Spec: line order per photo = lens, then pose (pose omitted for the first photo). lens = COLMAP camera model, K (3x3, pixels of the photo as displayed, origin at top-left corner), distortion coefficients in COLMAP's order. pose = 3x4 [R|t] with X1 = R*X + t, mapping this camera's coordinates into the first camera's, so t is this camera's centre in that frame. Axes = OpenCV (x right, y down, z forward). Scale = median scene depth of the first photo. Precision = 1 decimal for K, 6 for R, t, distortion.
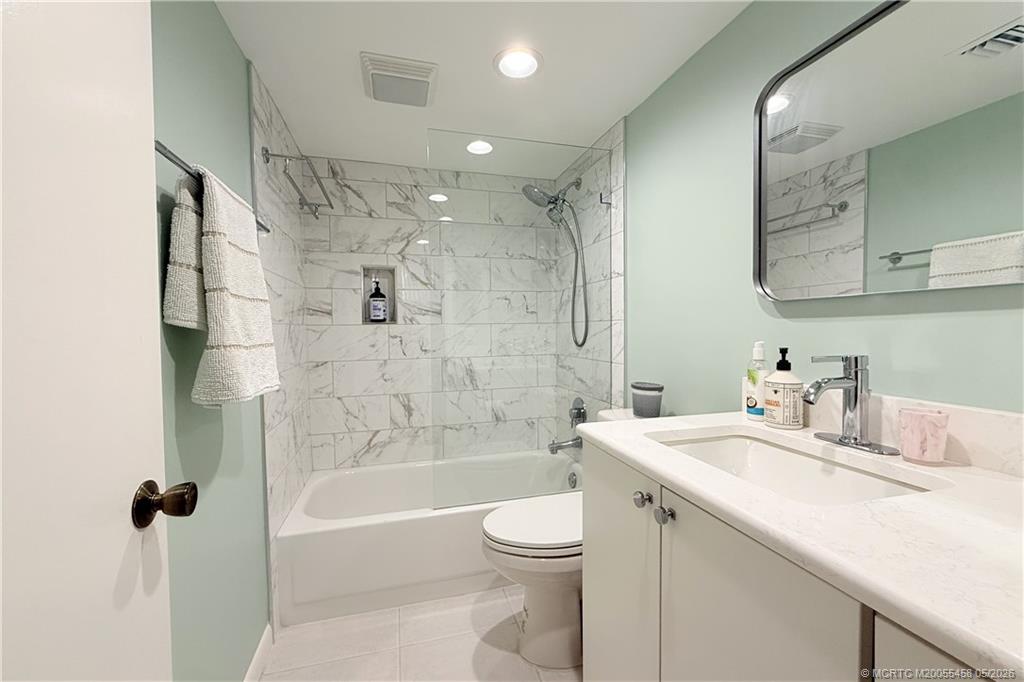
lens RADIAL K [[409.7, 0, 510.3], [0, 409.7, 339.7], [0, 0, 1]] dist [-0.002976, 0.000161]
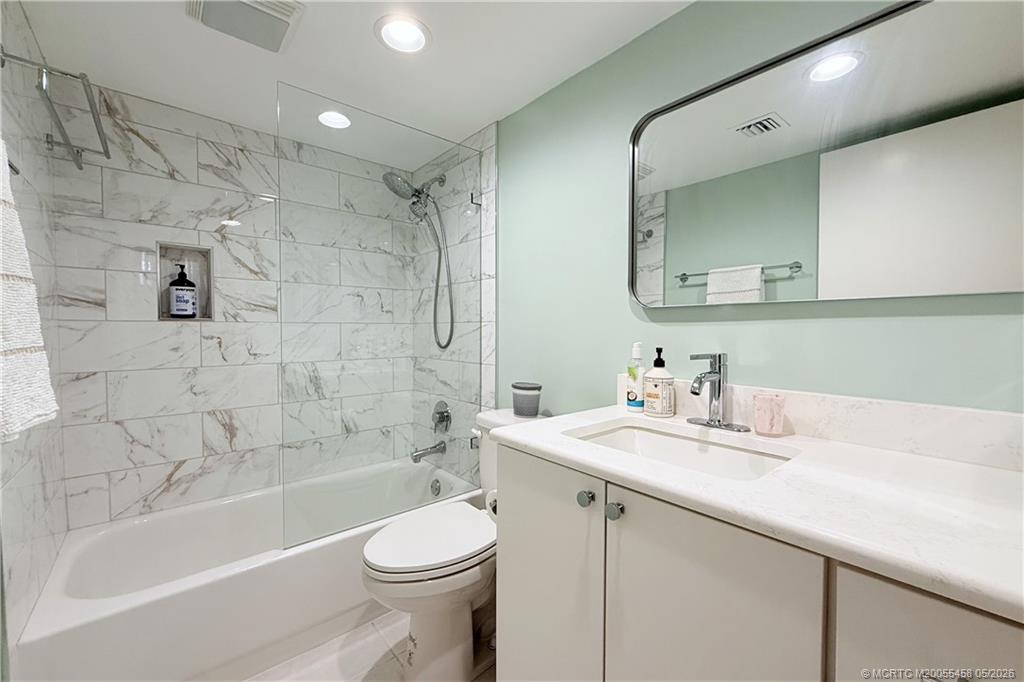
lens RADIAL K [[409.7, 0, 511.7], [0, 409.7, 340.2], [0, 0, 1]] dist [-0.002976, 0.000161]
pose [[0.906743, 0.000747, 0.421683, -0.095722], [0.000525, 0.999996, -0.002900, 0.000675], [-0.421683, 0.002851, 0.906739, 0.055833]]
